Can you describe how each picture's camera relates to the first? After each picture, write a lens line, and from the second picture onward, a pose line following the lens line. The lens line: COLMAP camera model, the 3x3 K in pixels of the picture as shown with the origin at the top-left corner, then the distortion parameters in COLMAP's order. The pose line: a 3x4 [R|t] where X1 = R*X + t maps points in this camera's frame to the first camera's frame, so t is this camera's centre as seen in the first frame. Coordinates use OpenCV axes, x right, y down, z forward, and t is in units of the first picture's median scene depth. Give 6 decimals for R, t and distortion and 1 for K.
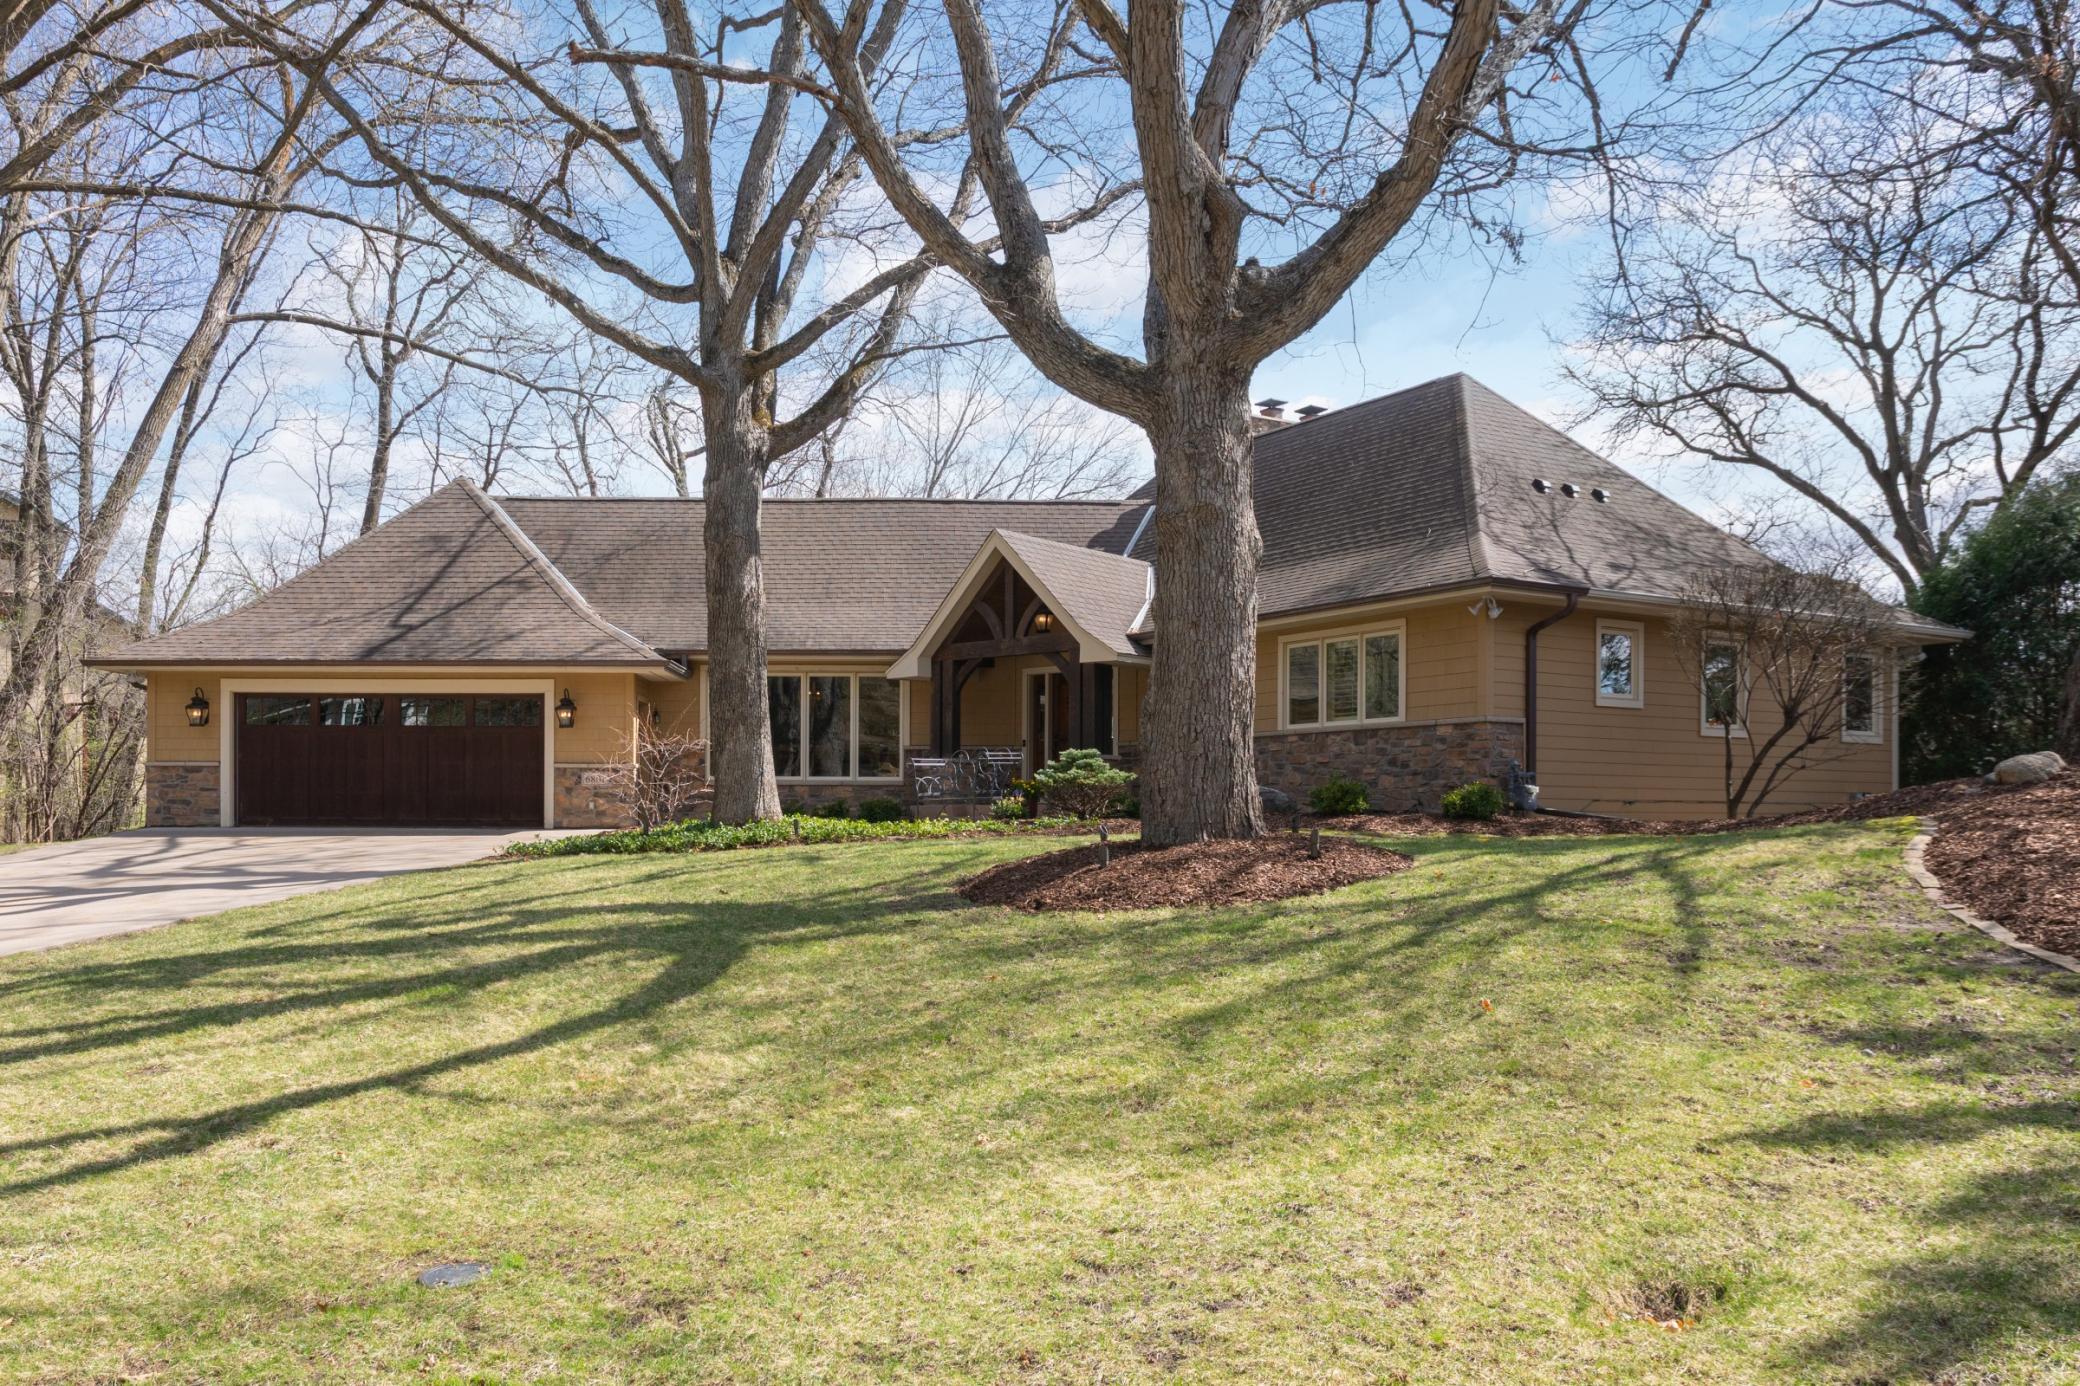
lens RADIAL K [[1308.7, 0, 1046.2], [0, 1308.7, 721.4], [0, 0, 1]] dist [-0.001046, 0.000012]
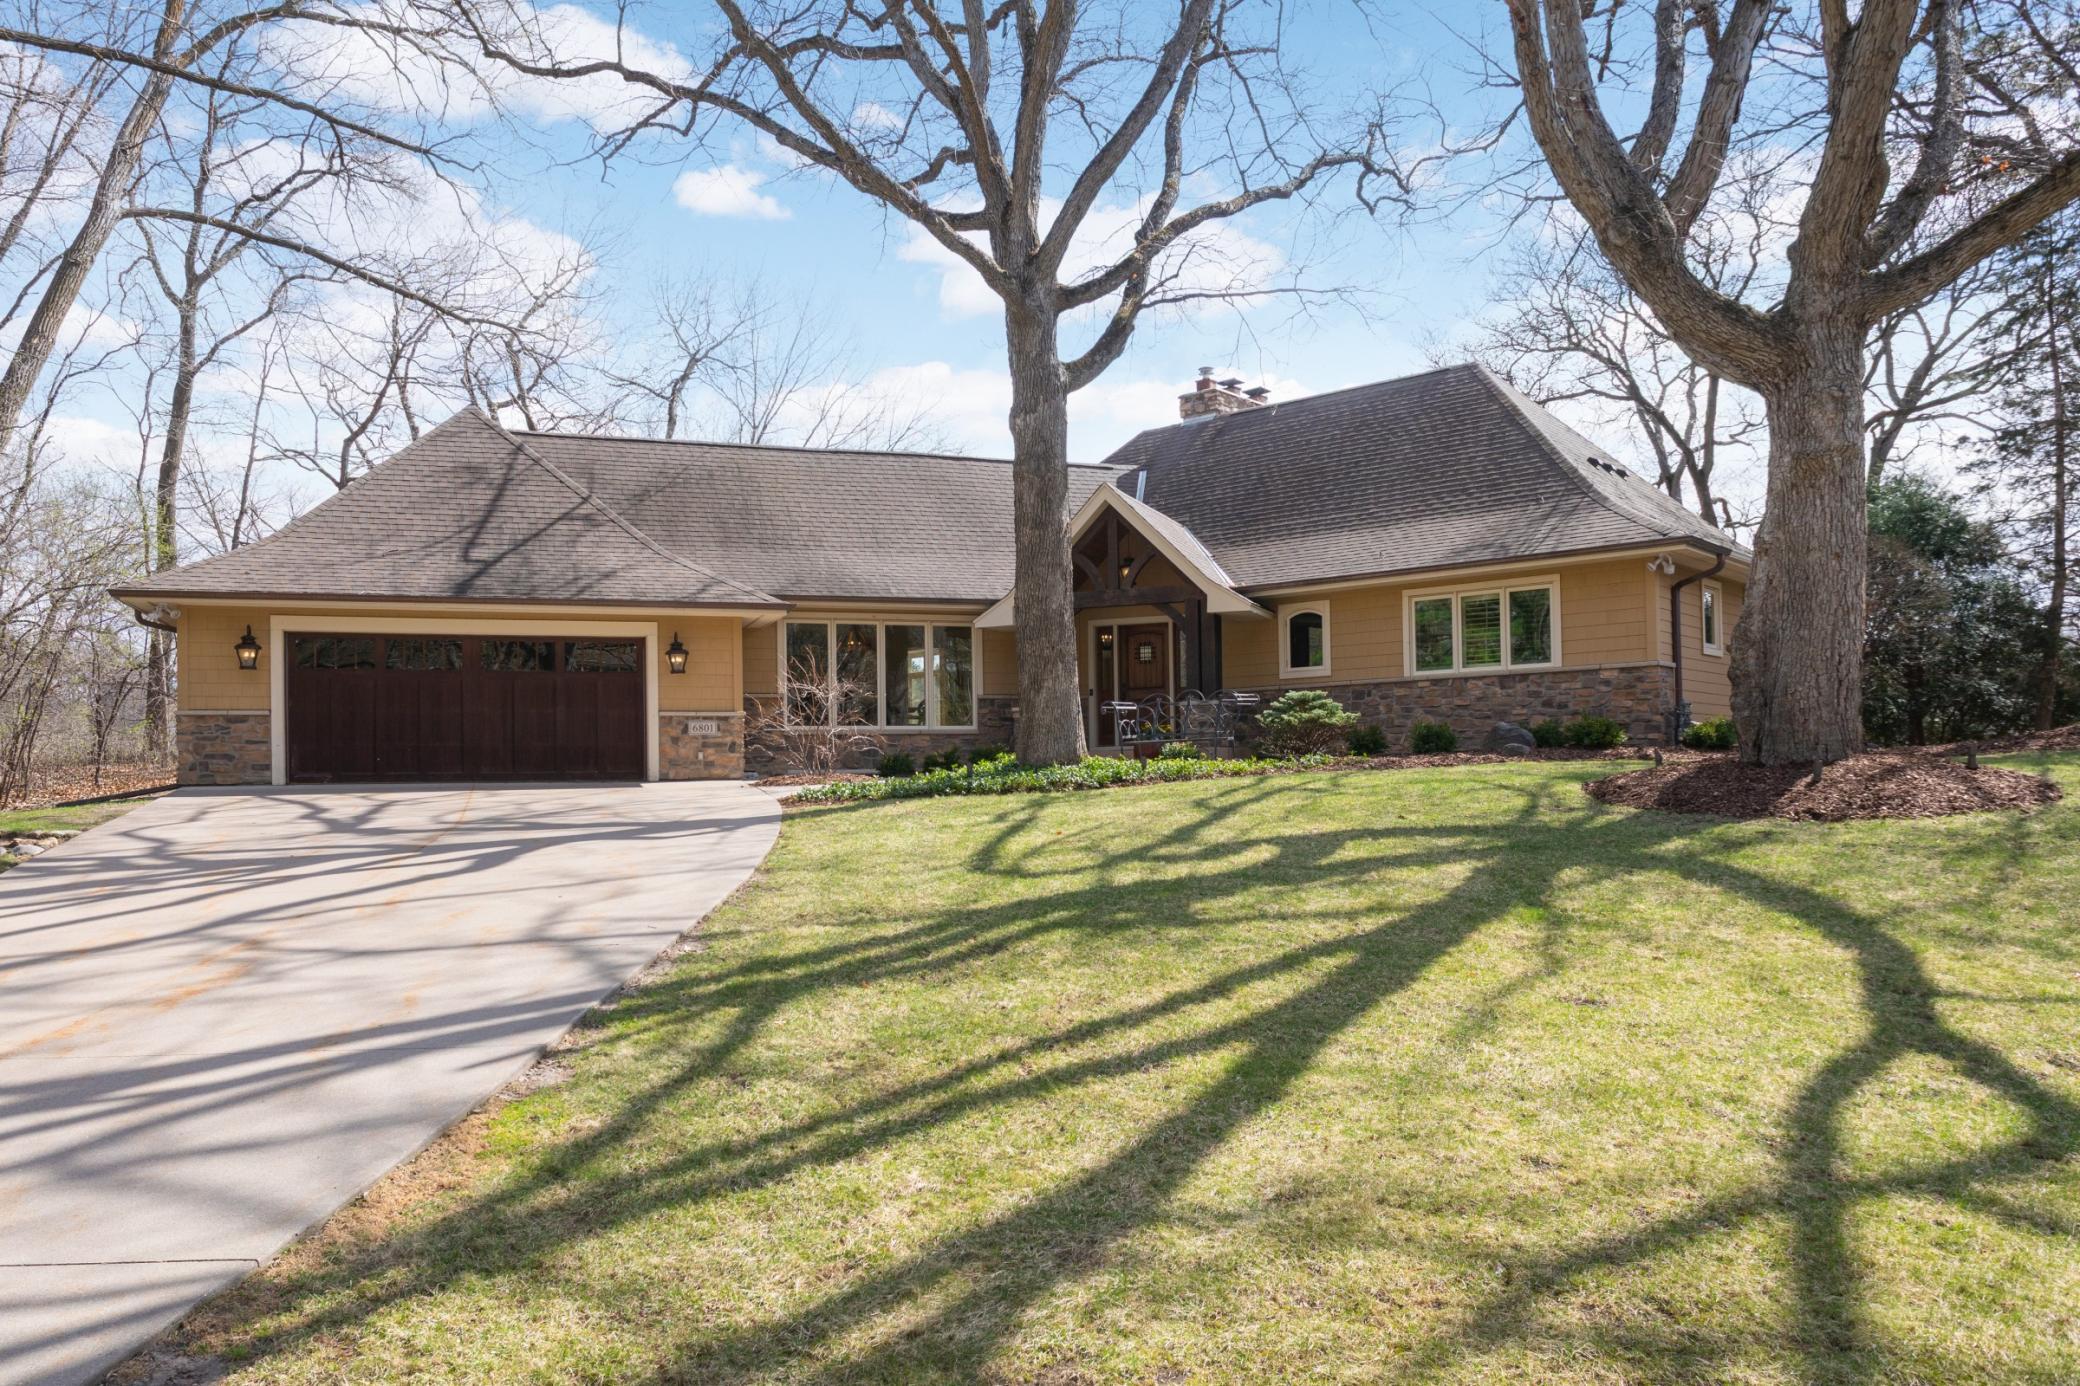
lens RADIAL K [[1224.1, 0, 1040.0], [0, 1224.1, 693.0], [0, 0, 1]] dist [-0.004318, -0.002693]
pose [[0.969426, 0.000673, 0.245384, -0.331442], [-0.001344, 0.999996, 0.002569, 0.016486], [-0.245381, -0.002821, 0.969423, 0.083258]]
